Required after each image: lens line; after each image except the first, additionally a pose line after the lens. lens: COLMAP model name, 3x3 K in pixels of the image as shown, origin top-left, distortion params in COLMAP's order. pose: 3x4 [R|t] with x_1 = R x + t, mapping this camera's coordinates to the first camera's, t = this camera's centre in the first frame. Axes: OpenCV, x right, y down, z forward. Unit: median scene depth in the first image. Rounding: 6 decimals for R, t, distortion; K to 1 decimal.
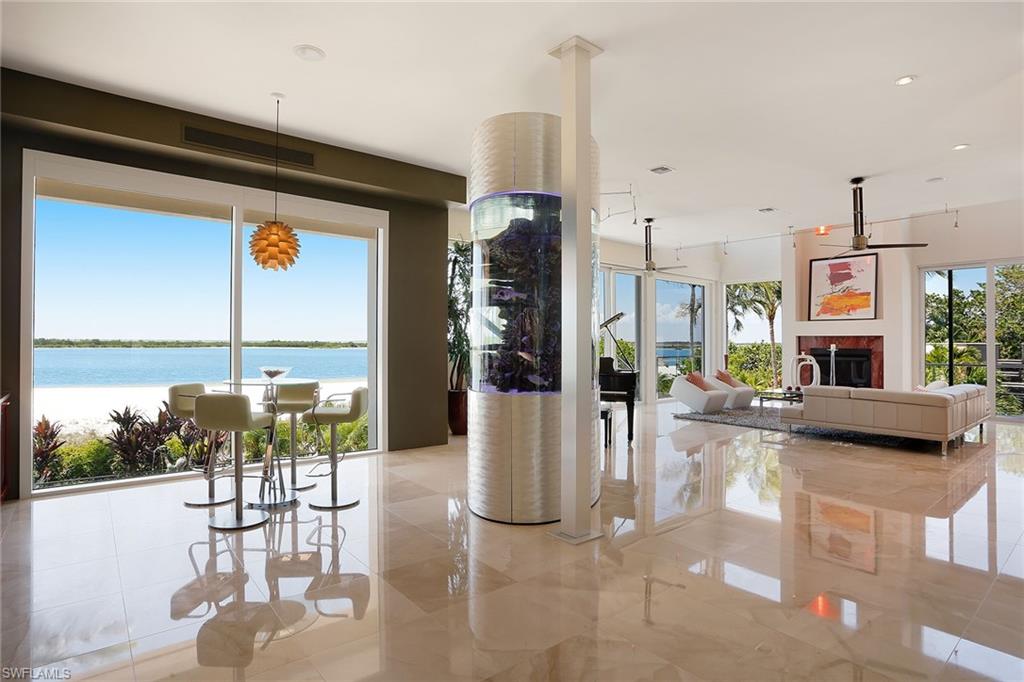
lens RADIAL K [[541.2, 0, 529.8], [0, 541.2, 333.4], [0, 0, 1]] dist [-0.040575, 0.008384]
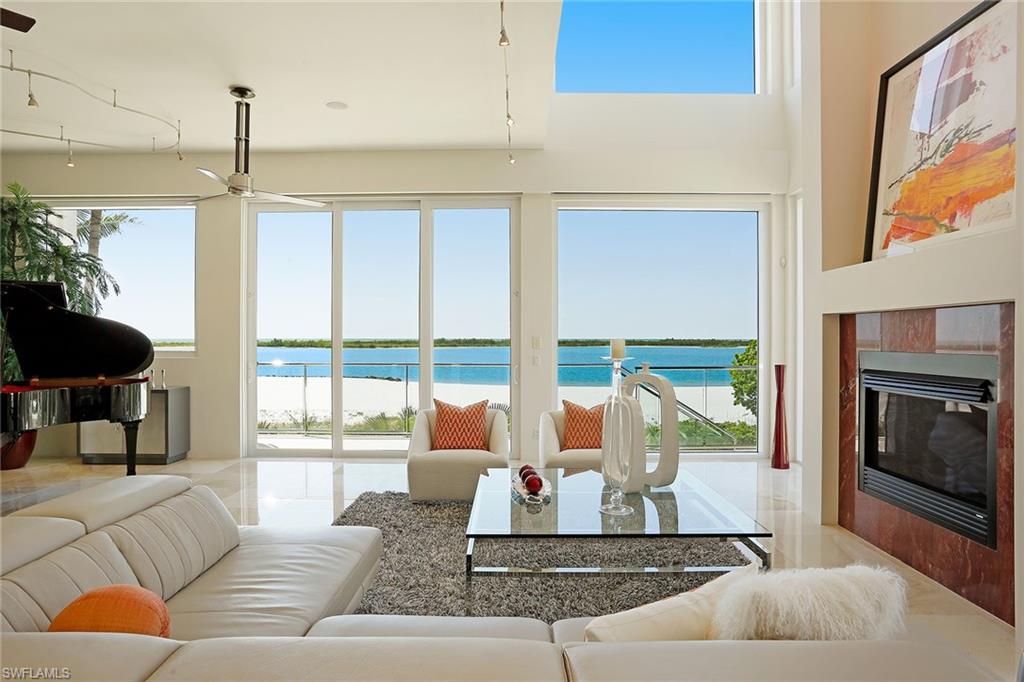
lens RADIAL K [[599.8, 0, 511.5], [0, 599.8, 340.9], [0, 0, 1]] dist [-0.039470, 0.019272]
pose [[0.751126, -0.005341, -0.660137, 0.251431], [0.017184, 0.999787, 0.011463, 0.005730], [0.659935, -0.019954, 0.751058, 0.249429]]
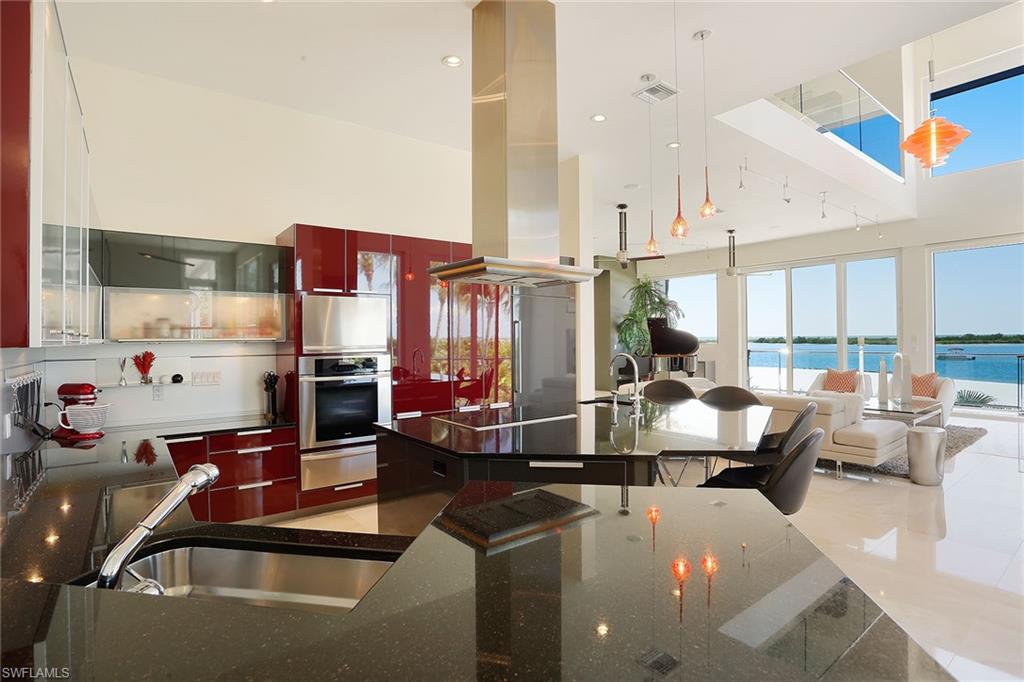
lens RADIAL K [[503.6, 0, 516.1], [0, 503.6, 335.9], [0, 0, 1]] dist [-0.048450, 0.008057]
pose [[-0.049348, -0.011379, -0.998717, 0.426943], [0.023710, 0.999640, -0.012561, 0.004947], [0.998500, -0.024300, -0.049060, 0.196531]]
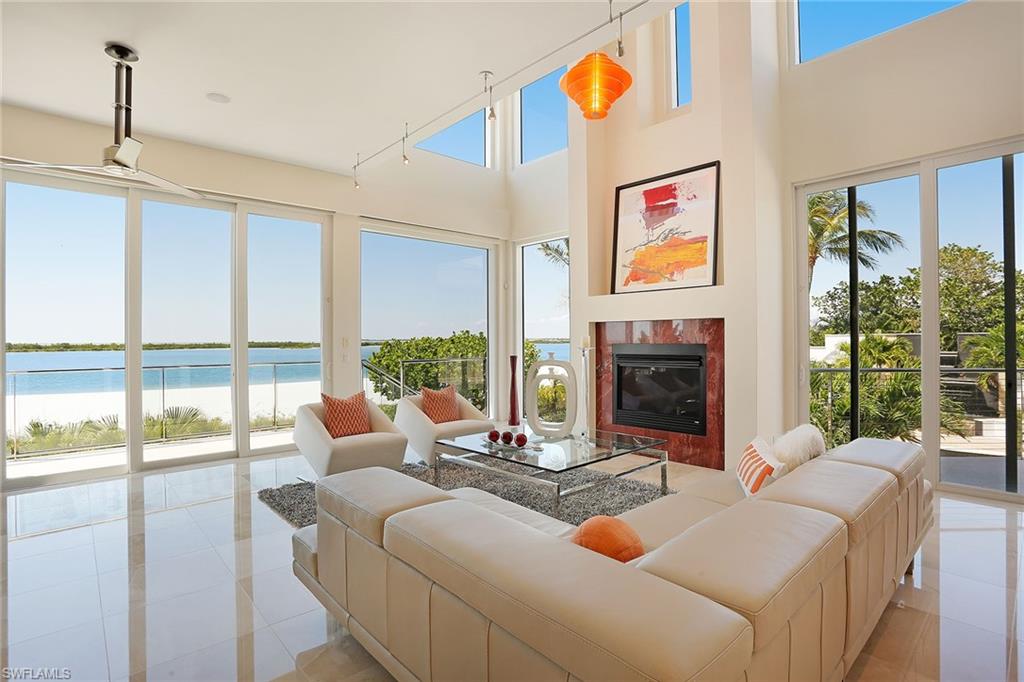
lens RADIAL K [[503.6, 0, 521.0], [0, 503.6, 338.5], [0, 0, 1]] dist [-0.048450, 0.008057]
pose [[0.999352, -0.014917, 0.032756, 0.171922], [0.014441, 0.999787, 0.014724, 0.005405], [-0.032969, -0.014241, 0.999355, 0.201196]]
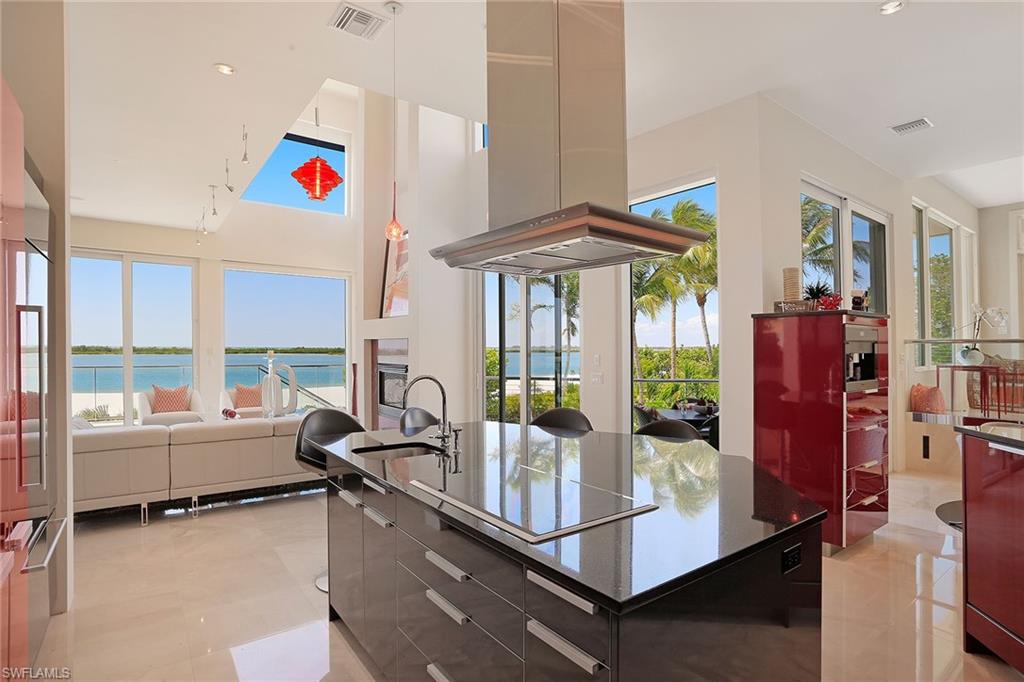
lens RADIAL K [[503.6, 0, 512.9], [0, 503.6, 341.8], [0, 0, 1]] dist [-0.048450, 0.008057]
pose [[0.998124, -0.005722, -0.060963, 0.317447], [0.006080, 0.999965, 0.005695, 0.002424], [0.060928, -0.006055, 0.998124, 0.126012]]
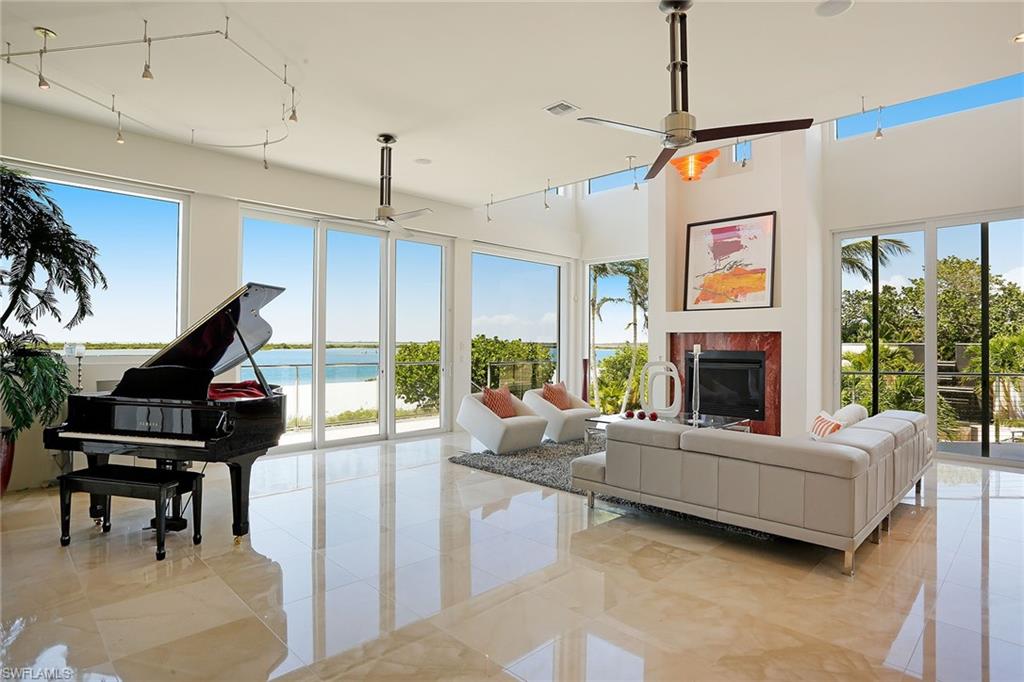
lens RADIAL K [[541.2, 0, 527.1], [0, 541.2, 341.2], [0, 0, 1]] dist [-0.040575, 0.008384]
pose [[0.996751, -0.002076, 0.080520, 0.108786], [0.001075, 0.999922, 0.012477, 0.002926], [-0.080539, -0.012349, 0.996675, 0.131087]]
